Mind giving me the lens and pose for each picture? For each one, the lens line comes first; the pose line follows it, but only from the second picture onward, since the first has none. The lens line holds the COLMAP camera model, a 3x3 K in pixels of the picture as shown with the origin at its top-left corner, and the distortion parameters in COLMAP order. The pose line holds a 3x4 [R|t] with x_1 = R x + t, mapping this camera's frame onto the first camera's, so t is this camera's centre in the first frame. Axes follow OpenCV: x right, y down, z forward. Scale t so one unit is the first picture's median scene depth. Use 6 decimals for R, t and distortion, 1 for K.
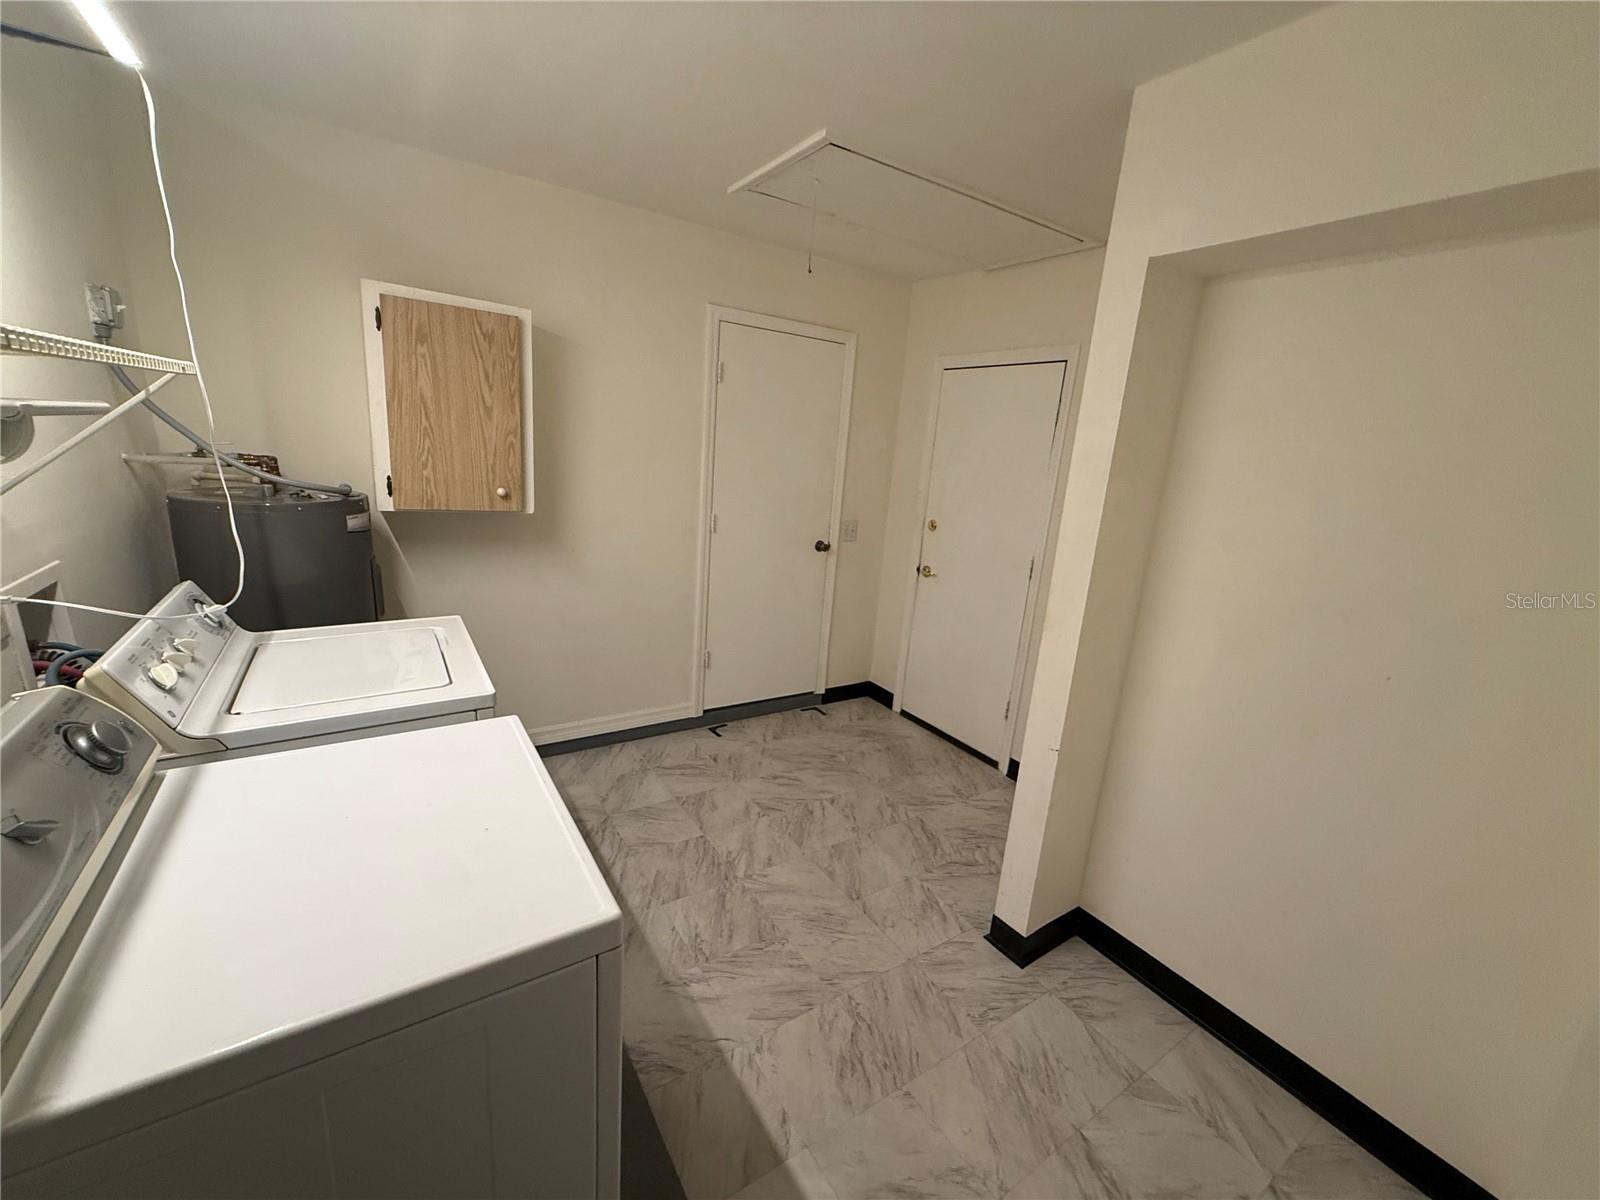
lens RADIAL K [[637.9, 0, 800.0], [0, 637.9, 599.2], [0, 0, 1]] dist [-0.000904, 0.000304]
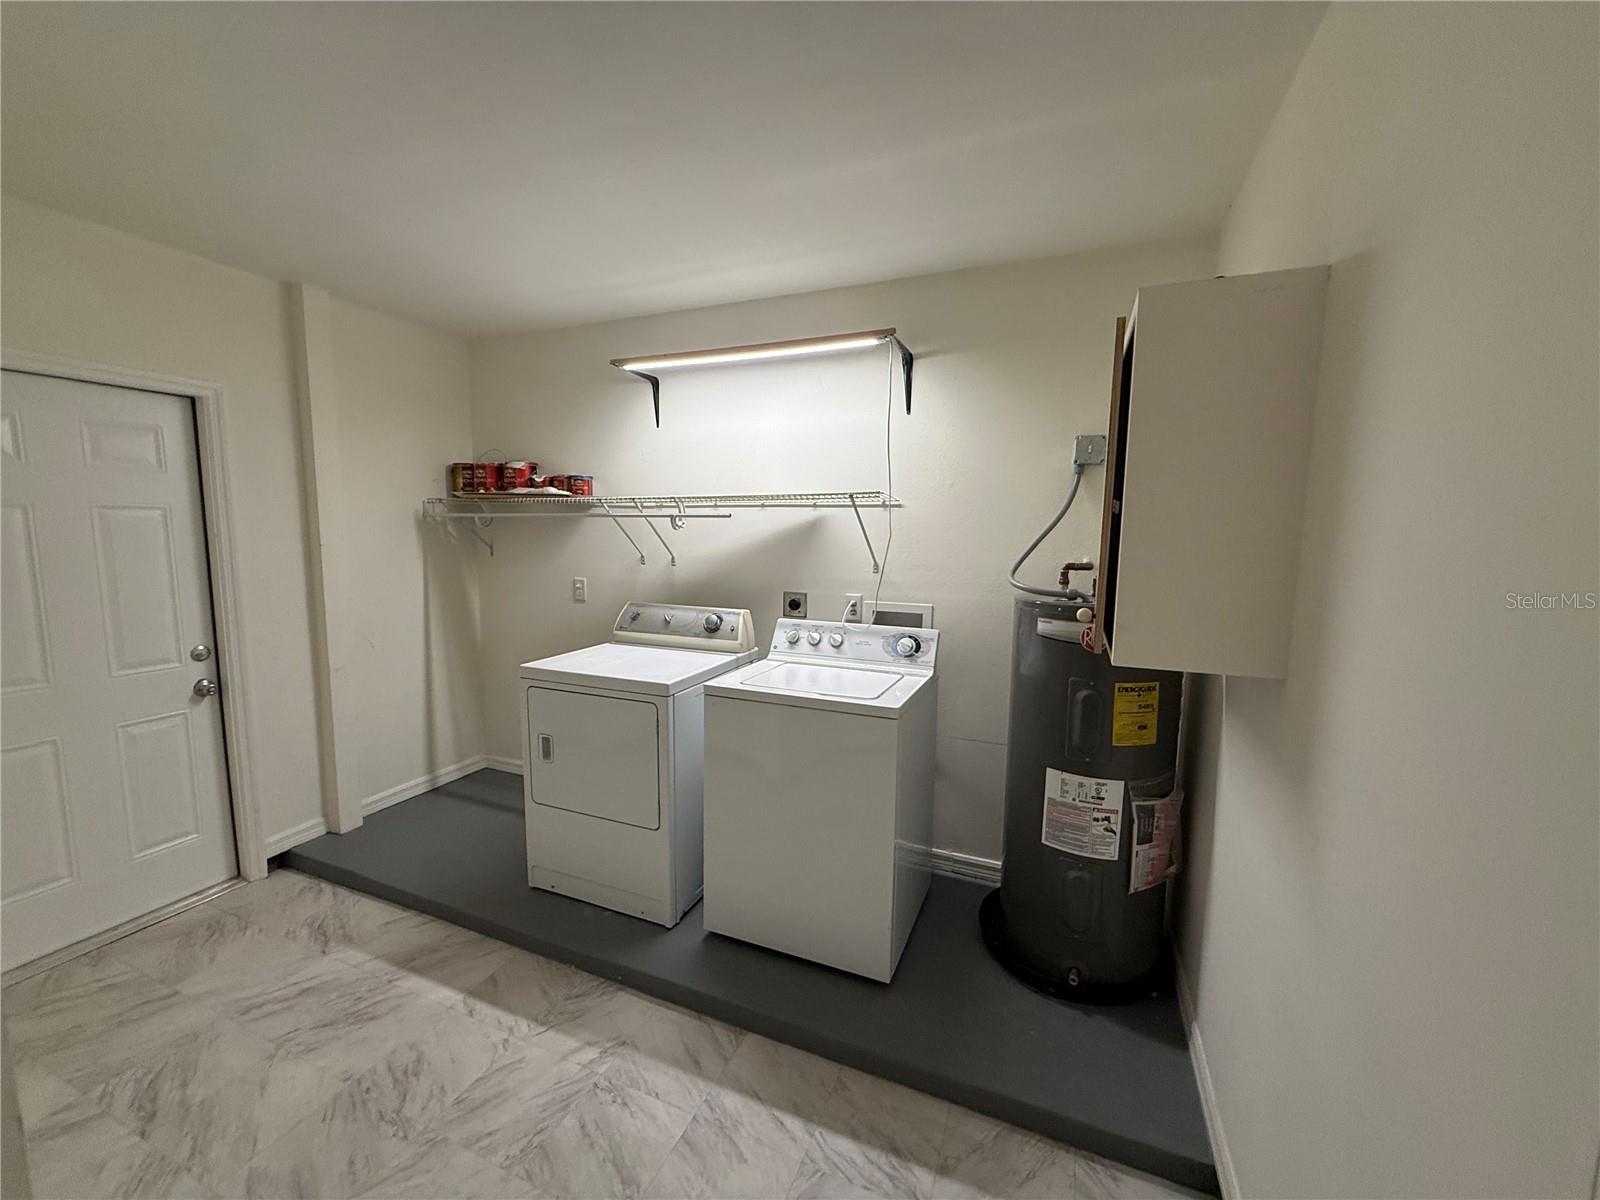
lens RADIAL K [[637.9, 0, 800.4], [0, 637.9, 598.0], [0, 0, 1]] dist [-0.000904, 0.000304]
pose [[-0.829017, -0.016589, -0.558978, 0.127291], [-0.203232, 0.940154, 0.273510, -0.375053], [0.520988, 0.340346, -0.782775, 1.677643]]
